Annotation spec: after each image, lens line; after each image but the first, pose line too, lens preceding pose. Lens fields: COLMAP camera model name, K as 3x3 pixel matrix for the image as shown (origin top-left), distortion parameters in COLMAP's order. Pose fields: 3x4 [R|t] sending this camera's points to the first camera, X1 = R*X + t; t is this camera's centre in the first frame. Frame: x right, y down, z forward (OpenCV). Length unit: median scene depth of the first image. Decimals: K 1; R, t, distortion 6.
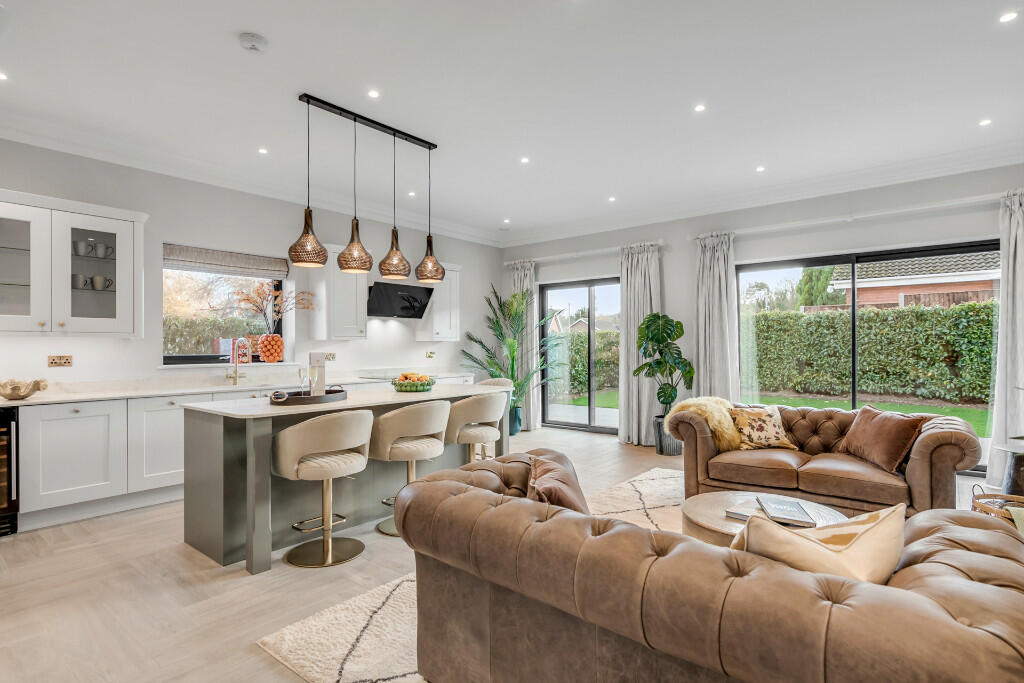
lens RADIAL K [[510.5, 0, 514.5], [0, 510.5, 338.2], [0, 0, 1]] dist [0.001570, 0.001200]
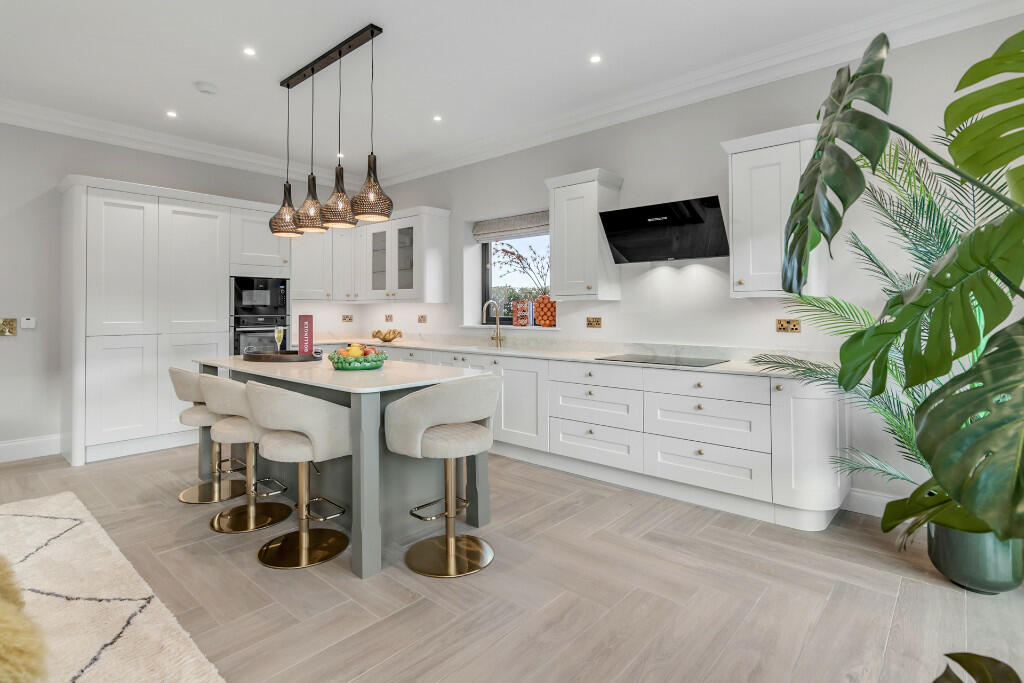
lens RADIAL K [[509.0, 0, 526.9], [0, 509.0, 298.6], [0, 0, 1]] dist [-0.000137, -0.000120]
pose [[-0.013508, -0.021269, -0.999683, 0.457879], [0.016738, 0.999629, -0.021494, 0.017877], [0.999769, -0.017023, -0.013147, 1.053610]]
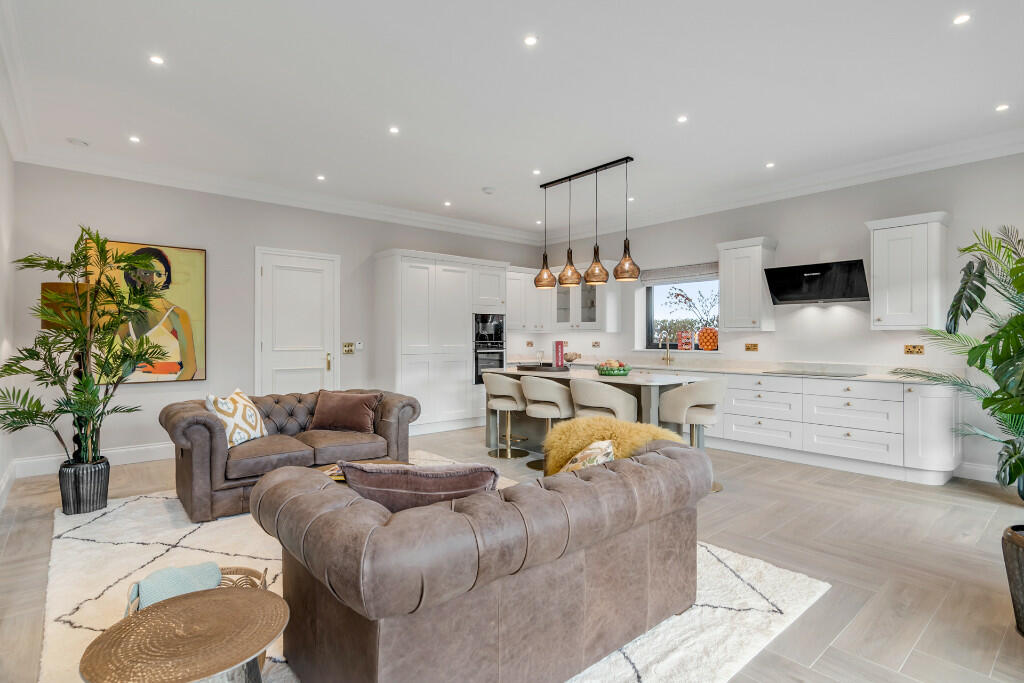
lens RADIAL K [[510.5, 0, 514.5], [0, 510.5, 338.2], [0, 0, 1]] dist [0.001570, 0.001200]
pose [[-0.157634, 0.003265, -0.987492, 0.849423], [0.014572, 0.999893, 0.000980, 0.011475], [0.987390, -0.014235, -0.157665, 0.797652]]
